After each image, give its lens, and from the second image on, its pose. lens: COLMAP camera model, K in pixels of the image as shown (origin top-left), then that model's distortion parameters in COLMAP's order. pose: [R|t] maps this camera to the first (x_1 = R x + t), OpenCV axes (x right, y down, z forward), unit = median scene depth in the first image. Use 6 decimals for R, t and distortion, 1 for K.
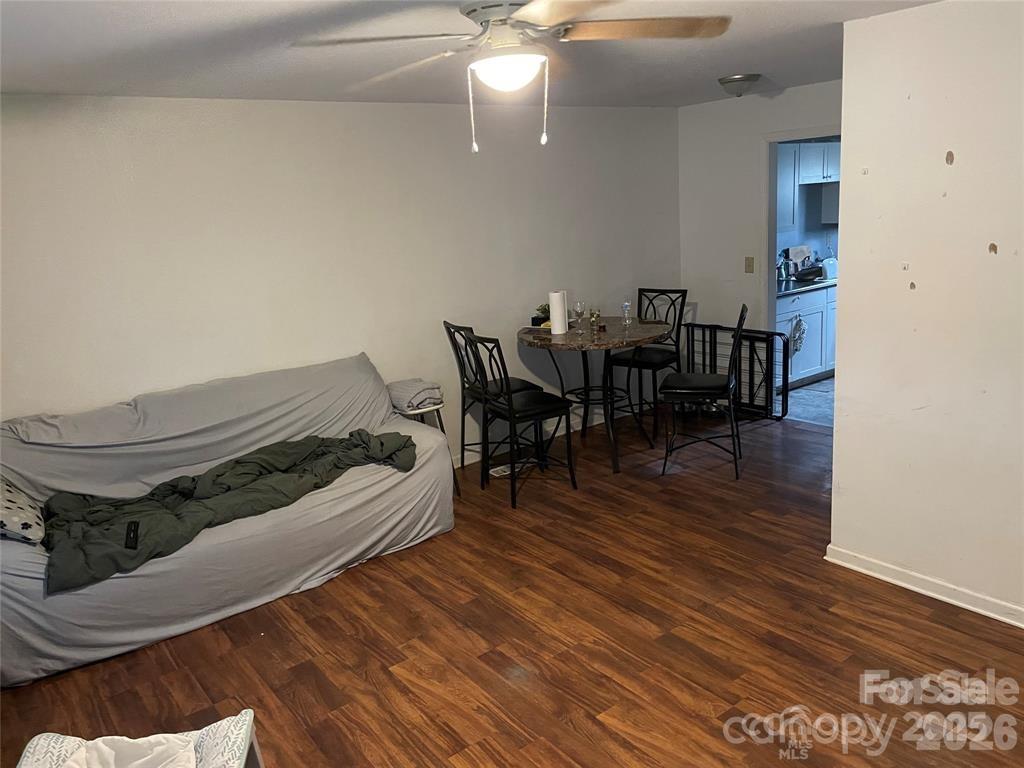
lens RADIAL K [[781.1, 0, 511.7], [0, 781.1, 383.8], [0, 0, 1]] dist [0.003425, 0.000929]
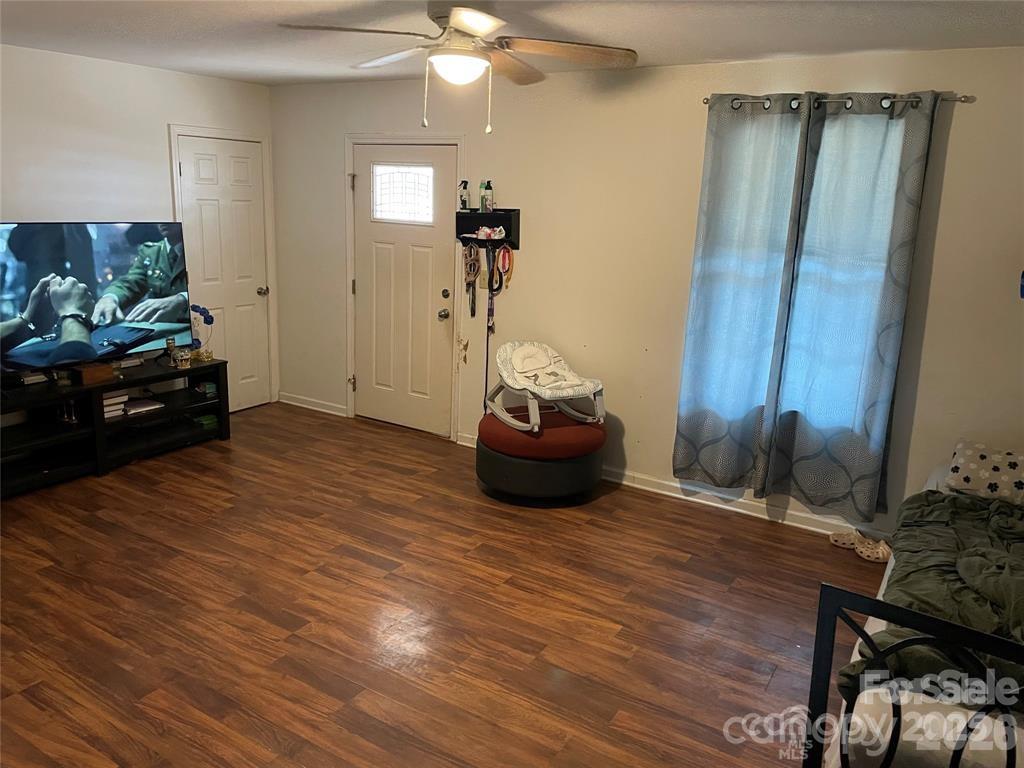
lens RADIAL K [[781.1, 0, 512.8], [0, 781.1, 378.2], [0, 0, 1]] dist [0.003425, 0.000929]
pose [[-0.935725, 0.113357, -0.334019, 0.278032], [-0.055931, 0.887290, 0.457809, -0.379899], [0.348267, 0.447065, -0.823919, 1.613177]]
